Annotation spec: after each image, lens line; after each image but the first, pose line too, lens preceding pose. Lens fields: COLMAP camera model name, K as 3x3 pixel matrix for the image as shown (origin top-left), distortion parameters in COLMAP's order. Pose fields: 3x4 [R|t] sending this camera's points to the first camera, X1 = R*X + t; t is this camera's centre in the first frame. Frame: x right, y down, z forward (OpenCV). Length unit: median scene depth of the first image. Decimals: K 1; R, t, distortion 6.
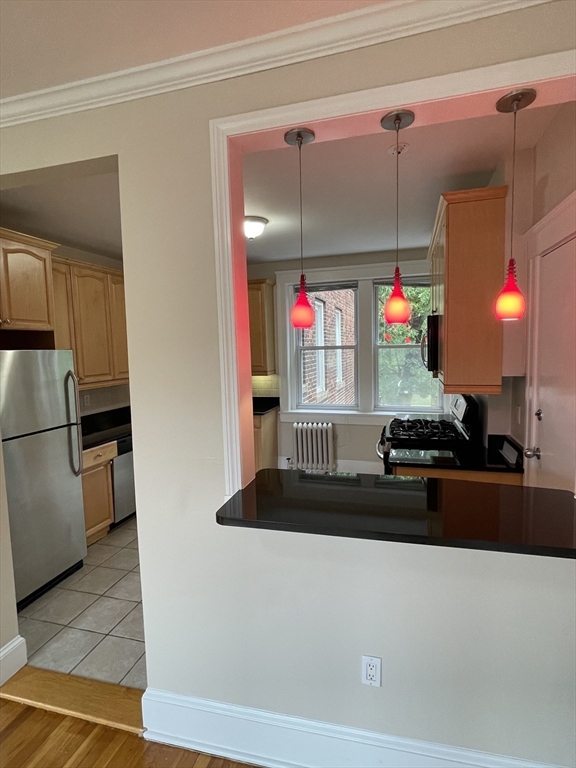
lens RADIAL K [[395.5, 0, 292.8], [0, 395.5, 381.4], [0, 0, 1]] dist [-0.000554, 0.003539]
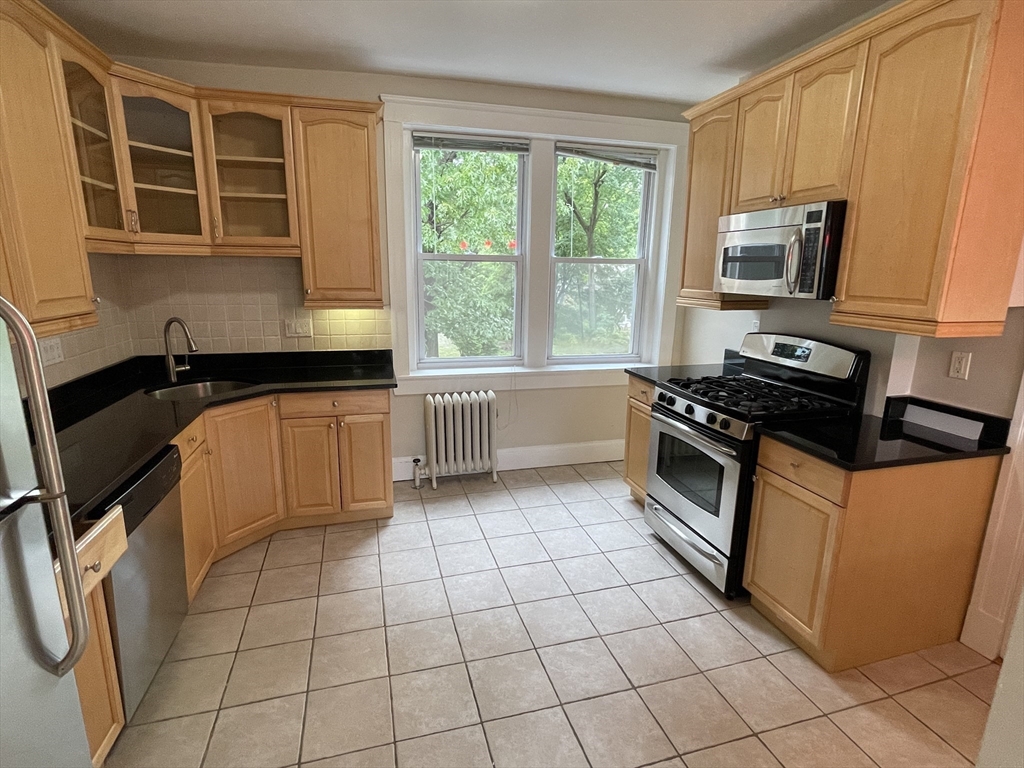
lens RADIAL K [[527.3, 0, 510.9], [0, 527.3, 383.3], [0, 0, 1]] dist [-0.000554, 0.003539]
pose [[0.856937, -0.078796, 0.509362, -0.294319], [0.013605, 0.991359, 0.130470, -0.005892], [-0.515241, -0.104875, 0.850604, 0.356447]]
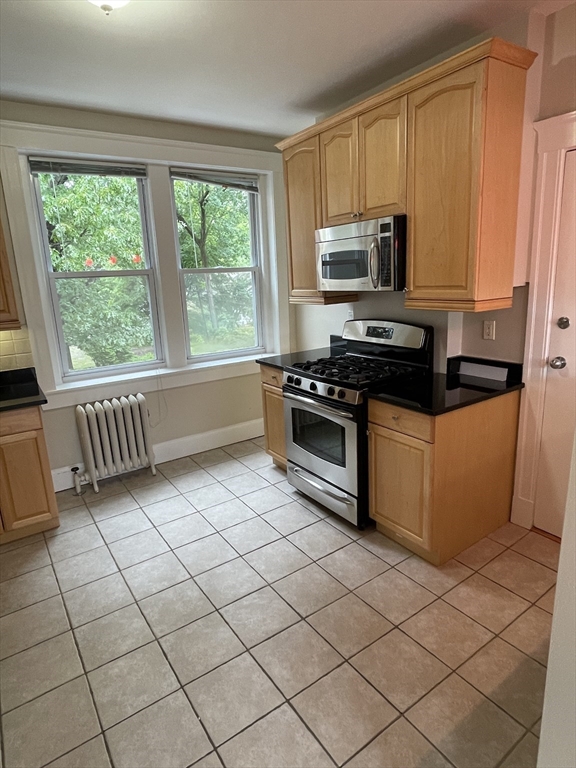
lens RADIAL K [[454.1, 0, 288.9], [0, 454.1, 379.2], [0, 0, 1]] dist [0.008145, -0.012688]
pose [[0.647860, -0.182834, 0.739492, -0.309989], [0.098523, 0.982727, 0.156657, -0.008979], [-0.755361, -0.028635, 0.654683, 0.366373]]
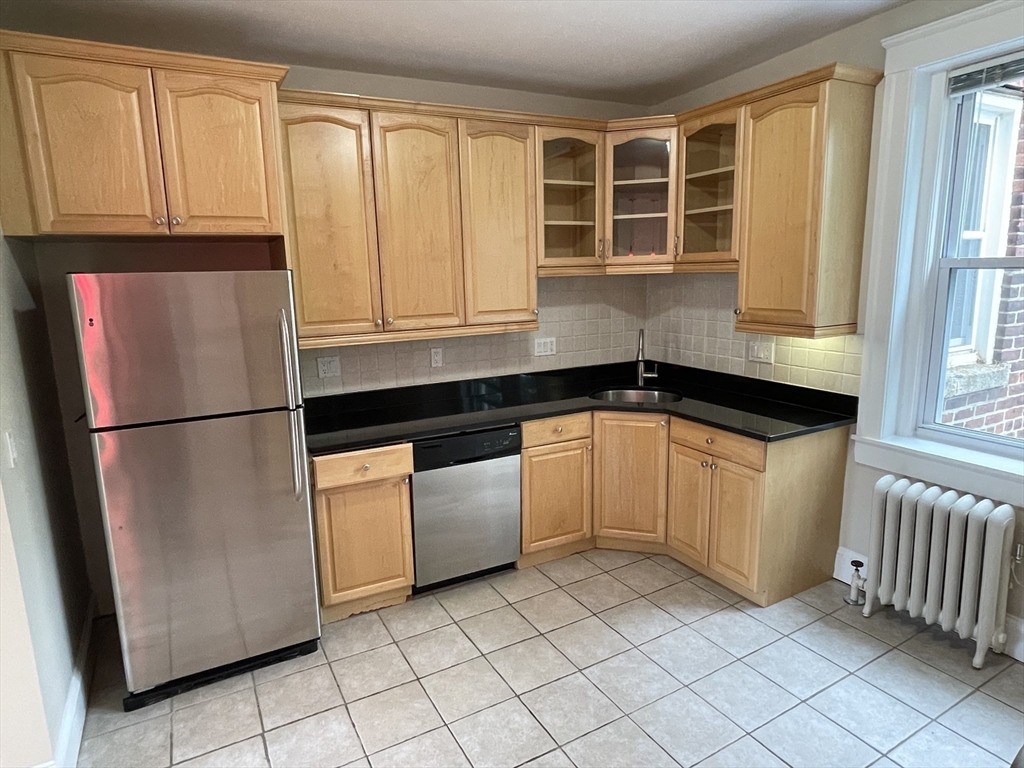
lens RADIAL K [[605.4, 0, 502.0], [0, 605.4, 386.0], [0, 0, 1]] dist [0.008145, -0.012688]
pose [[0.692211, 0.143112, -0.707363, 0.156128], [-0.055803, 0.987821, 0.145247, -0.039907], [0.719535, -0.061069, 0.691766, 0.413395]]
